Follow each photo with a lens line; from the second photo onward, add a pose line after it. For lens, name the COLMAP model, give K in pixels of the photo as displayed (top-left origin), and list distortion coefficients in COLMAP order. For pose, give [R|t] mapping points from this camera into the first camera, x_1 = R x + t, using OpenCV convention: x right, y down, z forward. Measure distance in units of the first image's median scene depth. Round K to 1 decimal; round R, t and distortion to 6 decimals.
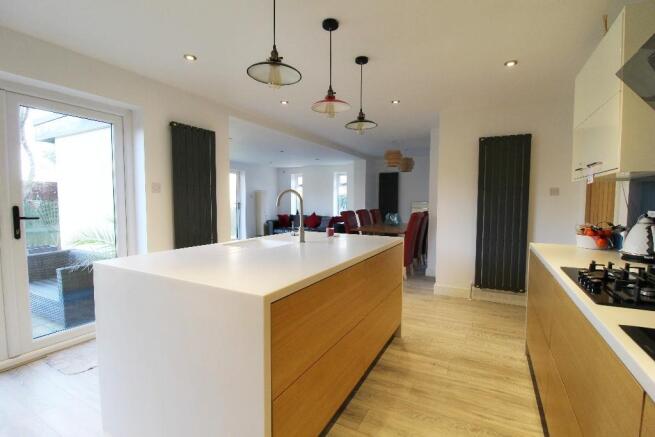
lens RADIAL K [[305.3, 0, 327.3], [0, 305.3, 217.4], [0, 0, 1]] dist [0.000508, 0.000011]
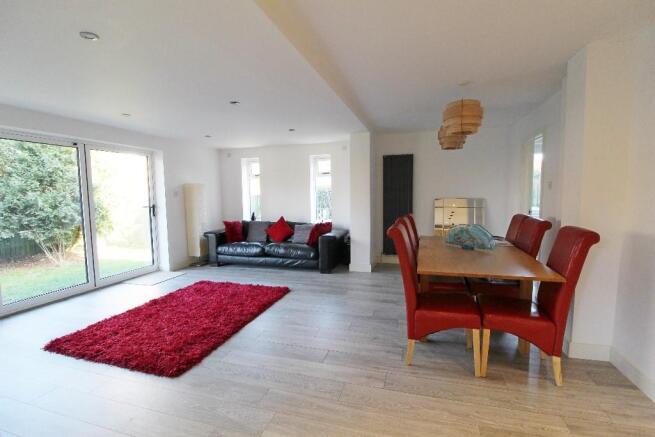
lens RADIAL K [[305.3, 0, 328.2], [0, 305.3, 220.1], [0, 0, 1]] dist [0.000508, 0.000011]
pose [[0.979243, -0.034112, 0.199797, -0.076110], [0.029943, 0.999267, 0.023852, -0.021675], [-0.200464, -0.017375, 0.979547, 0.345279]]
